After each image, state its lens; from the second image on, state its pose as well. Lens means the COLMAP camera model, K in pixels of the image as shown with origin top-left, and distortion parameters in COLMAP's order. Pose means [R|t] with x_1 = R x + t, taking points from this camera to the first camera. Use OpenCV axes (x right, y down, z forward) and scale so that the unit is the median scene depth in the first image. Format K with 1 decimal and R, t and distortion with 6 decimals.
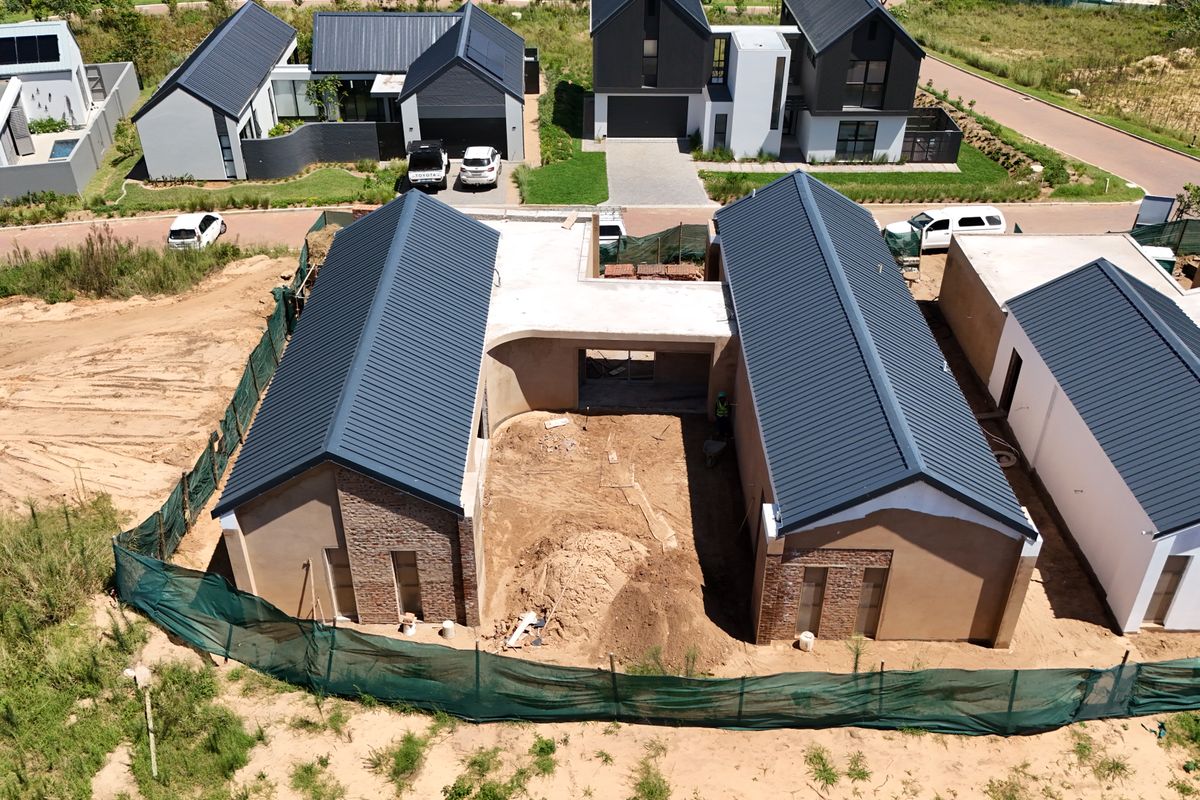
lens RADIAL K [[1041.4, 0, 600.0], [0, 1041.4, 400.0], [0, 0, 1]] dist [0.091933, -0.128514]
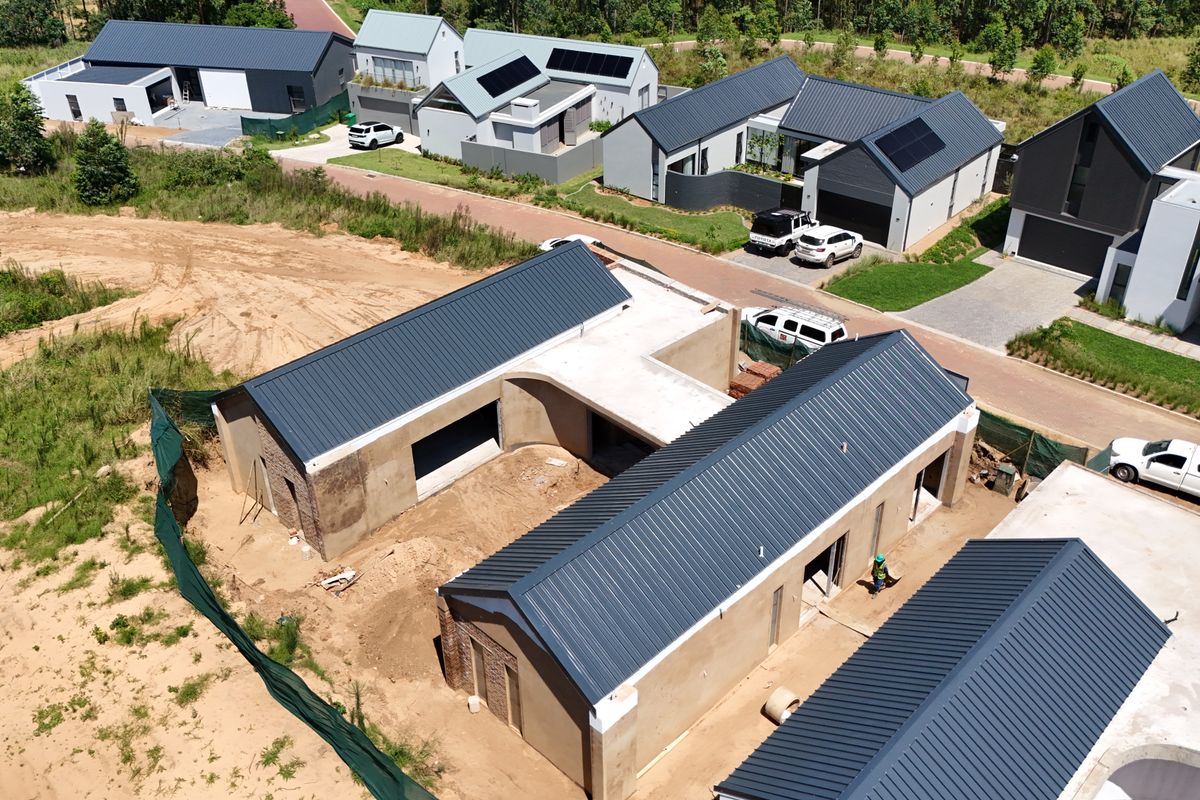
lens RADIAL K [[1041.4, 0, 600.0], [0, 1041.4, 400.0], [0, 0, 1]] dist [0.091933, -0.128514]
pose [[0.717610, 0.358392, -0.597153, 0.376027], [-0.370453, 0.922496, 0.108473, -0.106114], [0.589747, 0.143376, 0.794759, 0.066698]]
